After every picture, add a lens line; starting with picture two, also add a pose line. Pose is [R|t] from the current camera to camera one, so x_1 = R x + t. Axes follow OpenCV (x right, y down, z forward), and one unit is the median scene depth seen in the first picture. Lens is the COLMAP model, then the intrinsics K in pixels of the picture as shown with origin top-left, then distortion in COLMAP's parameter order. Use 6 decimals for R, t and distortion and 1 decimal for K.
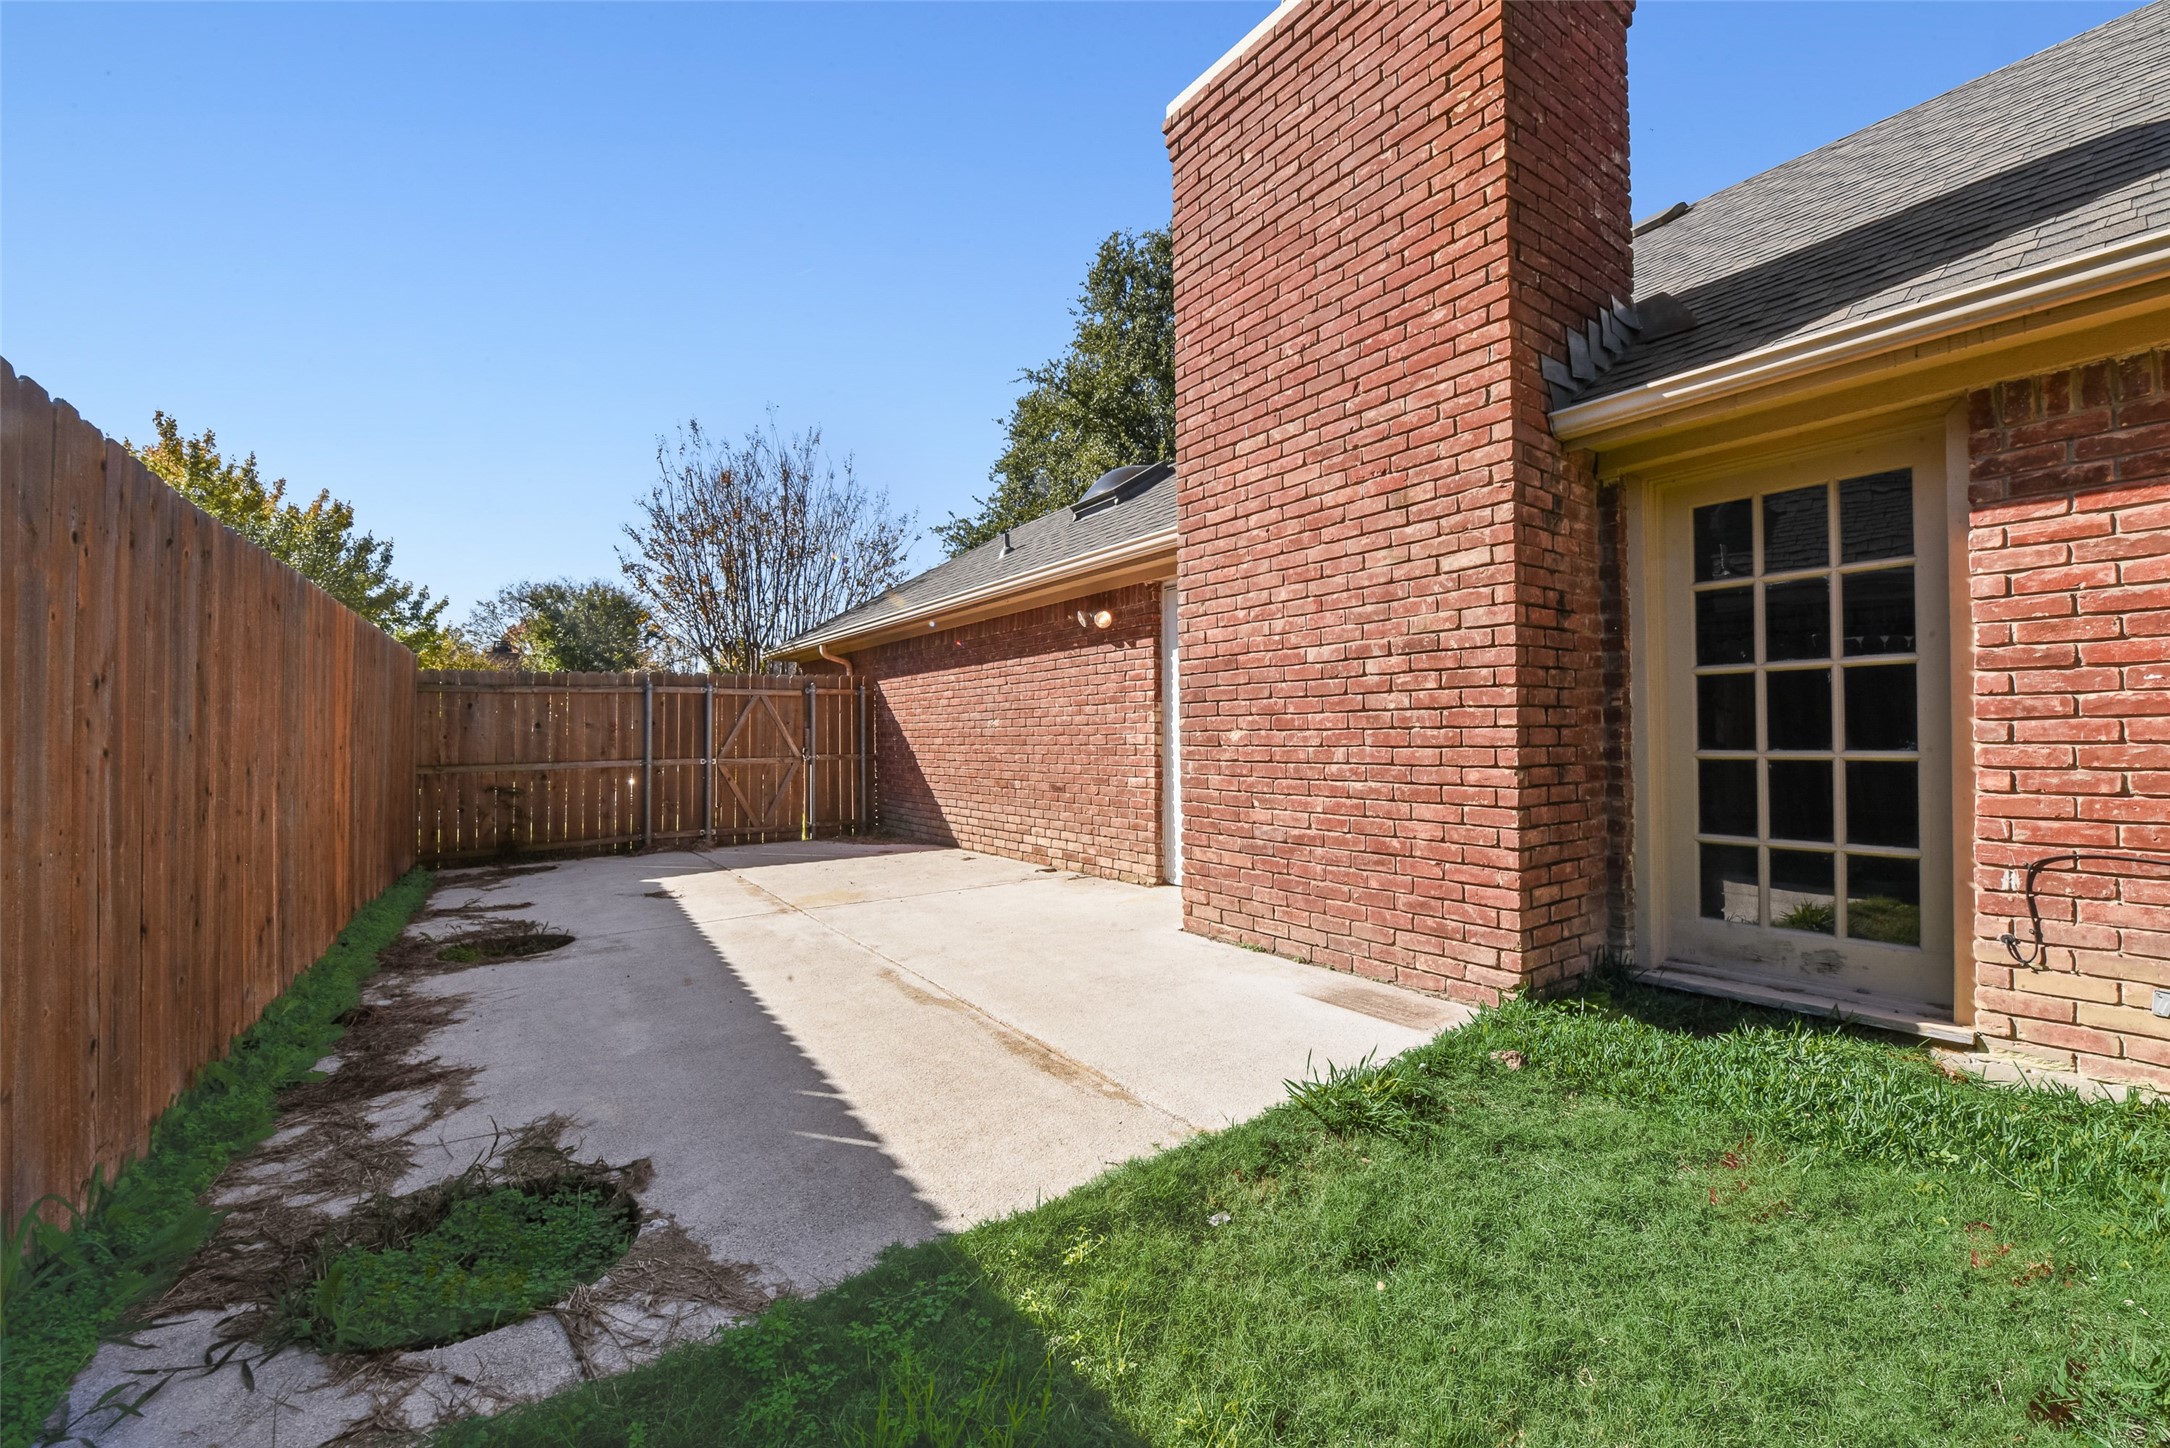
lens RADIAL K [[871.3, 0, 1095.8], [0, 871.3, 725.9], [0, 0, 1]] dist [-0.003121, -0.000498]
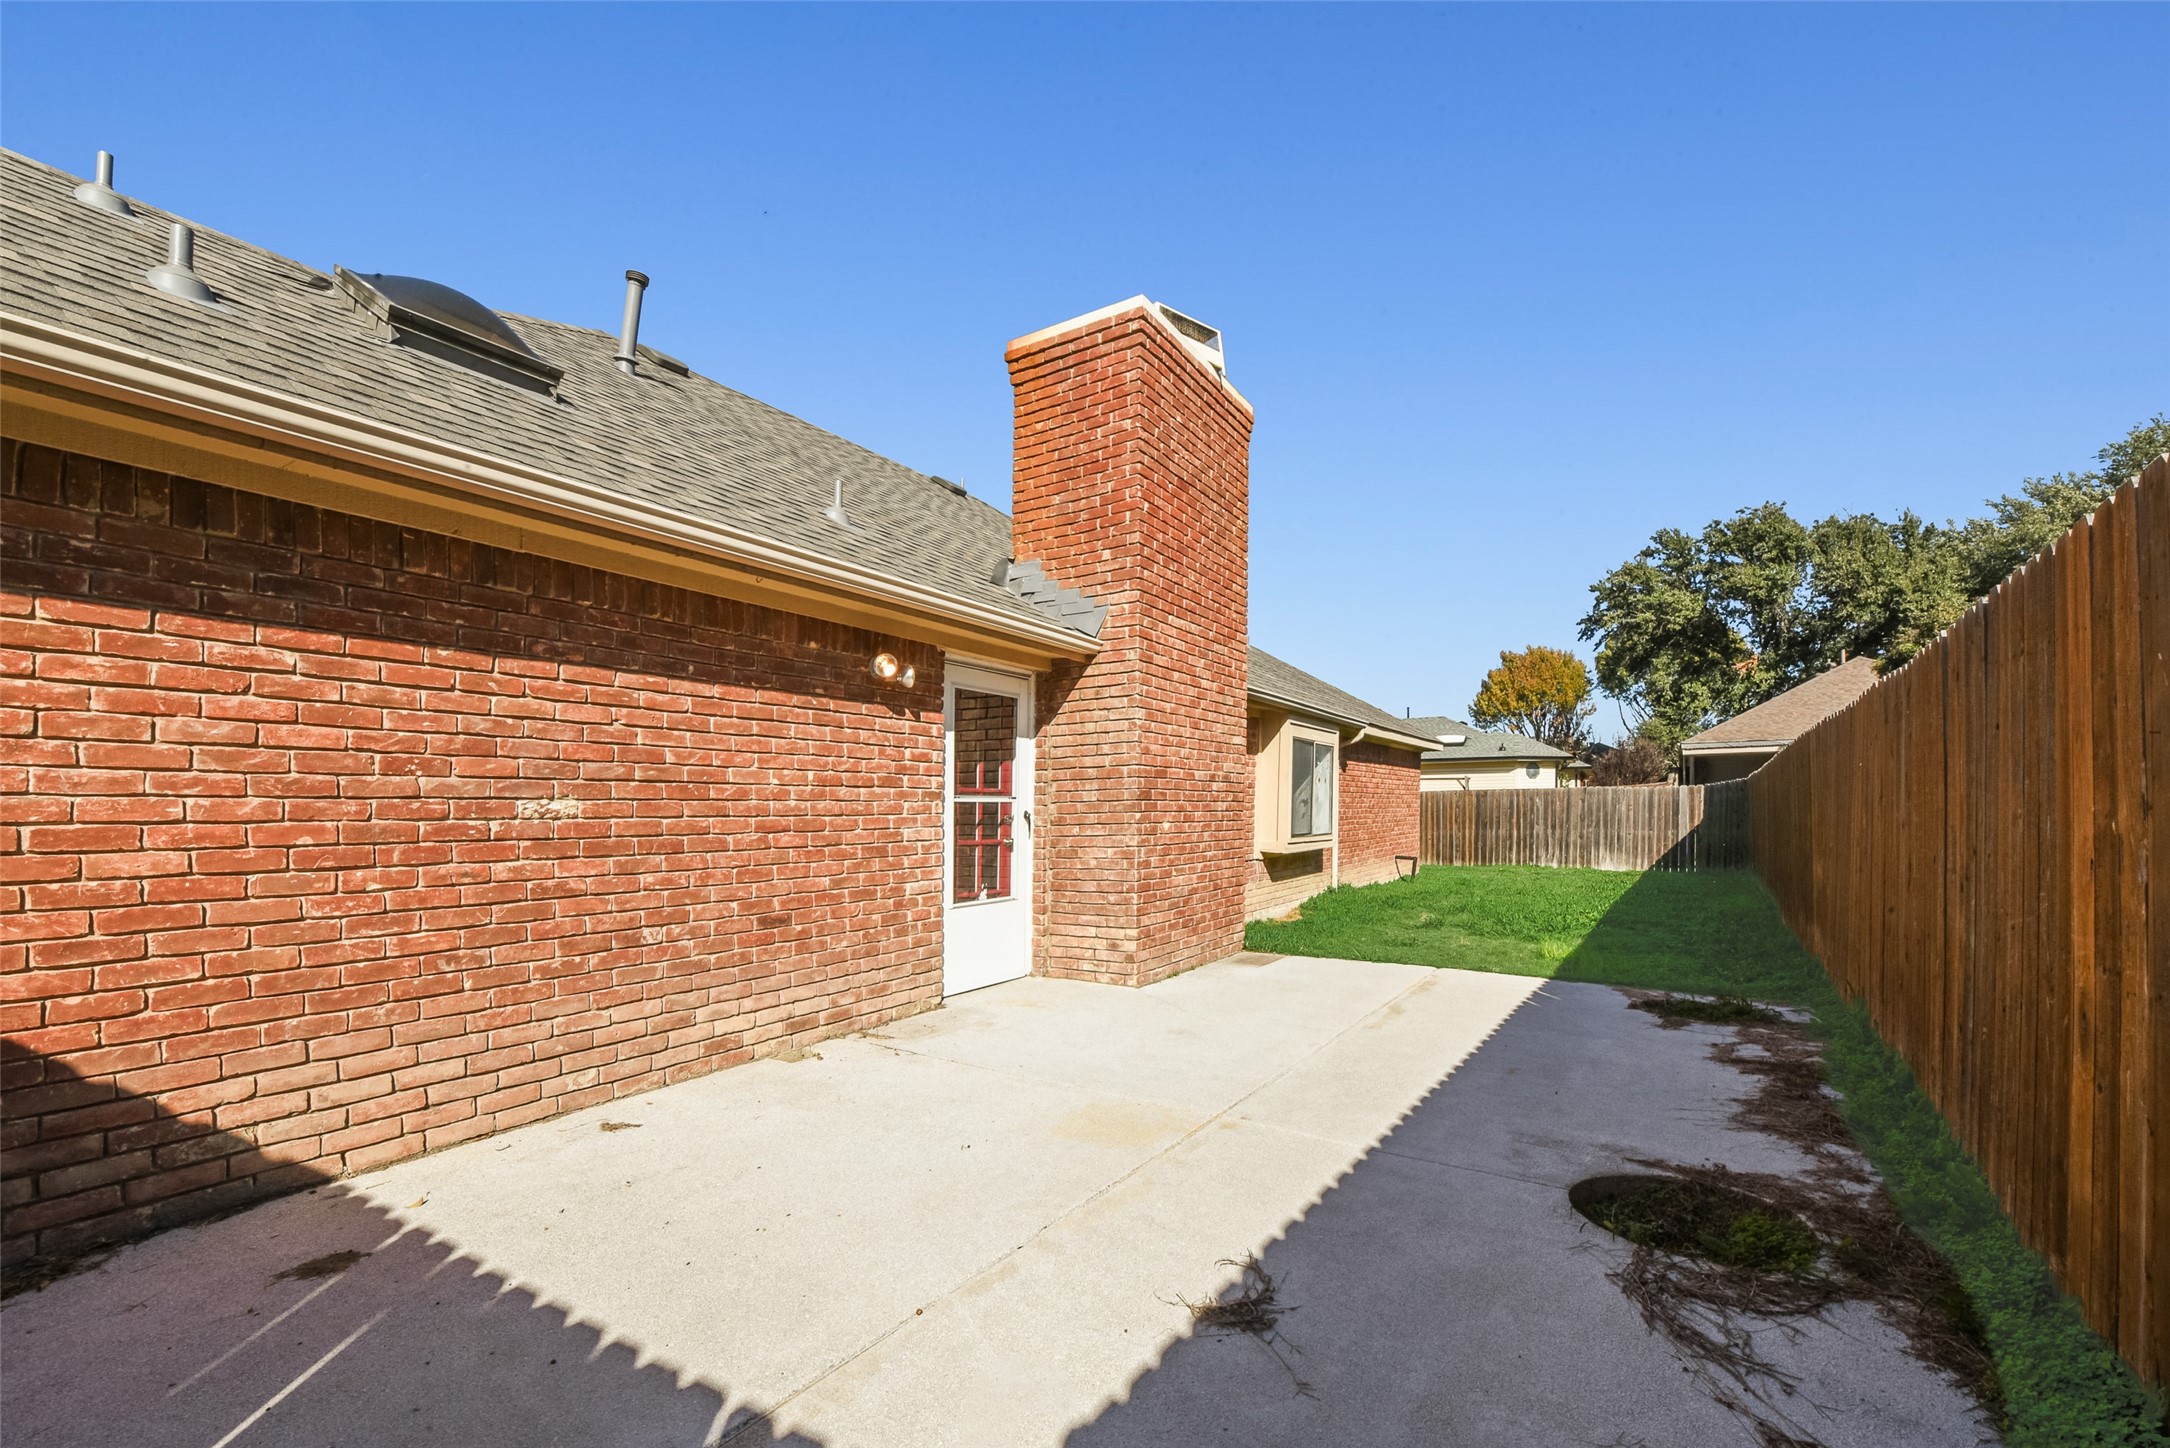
lens RADIAL K [[871.3, 0, 1131.6], [0, 871.3, 813.7], [0, 0, 1]] dist [-0.003121, -0.000498]
pose [[-0.393753, 0.011278, 0.919147, -0.608577], [-0.001285, 0.999917, -0.012820, 0.005356], [-0.919215, -0.006229, -0.393706, 0.895453]]
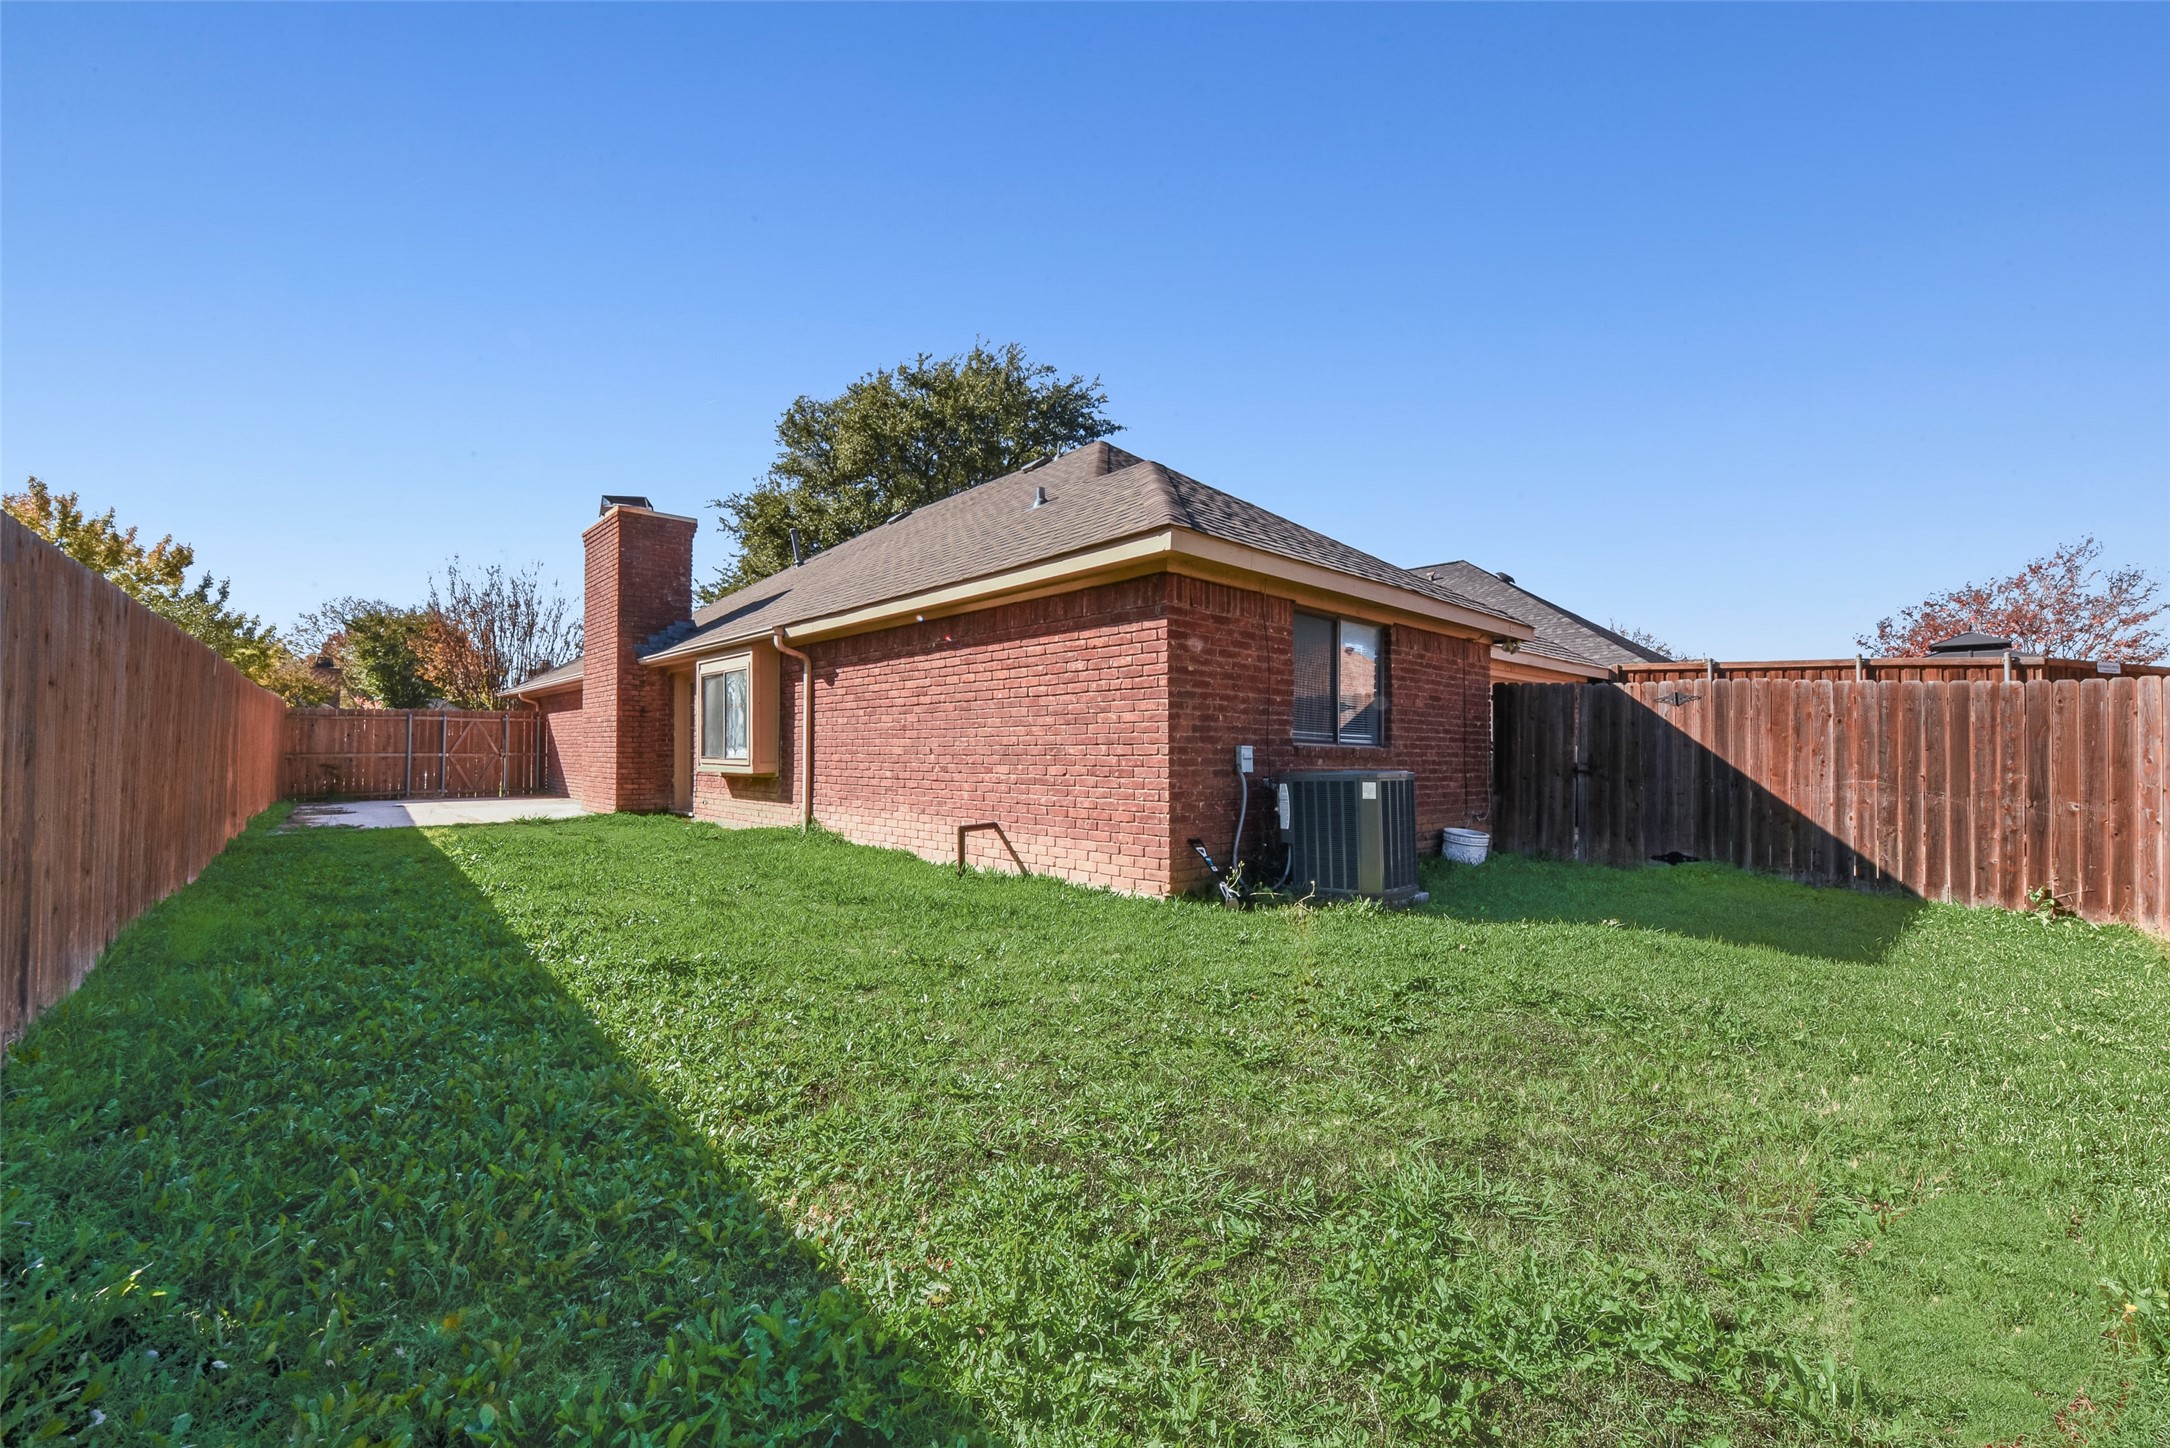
lens RADIAL K [[871.3, 0, 1070.2], [0, 871.3, 733.0], [0, 0, 1]] dist [-0.003121, -0.000498]
pose [[0.993382, 0.017591, 0.113504, 0.824569], [-0.016323, 0.999794, -0.012098, -0.008364], [-0.113693, 0.010165, 0.993464, -1.241599]]
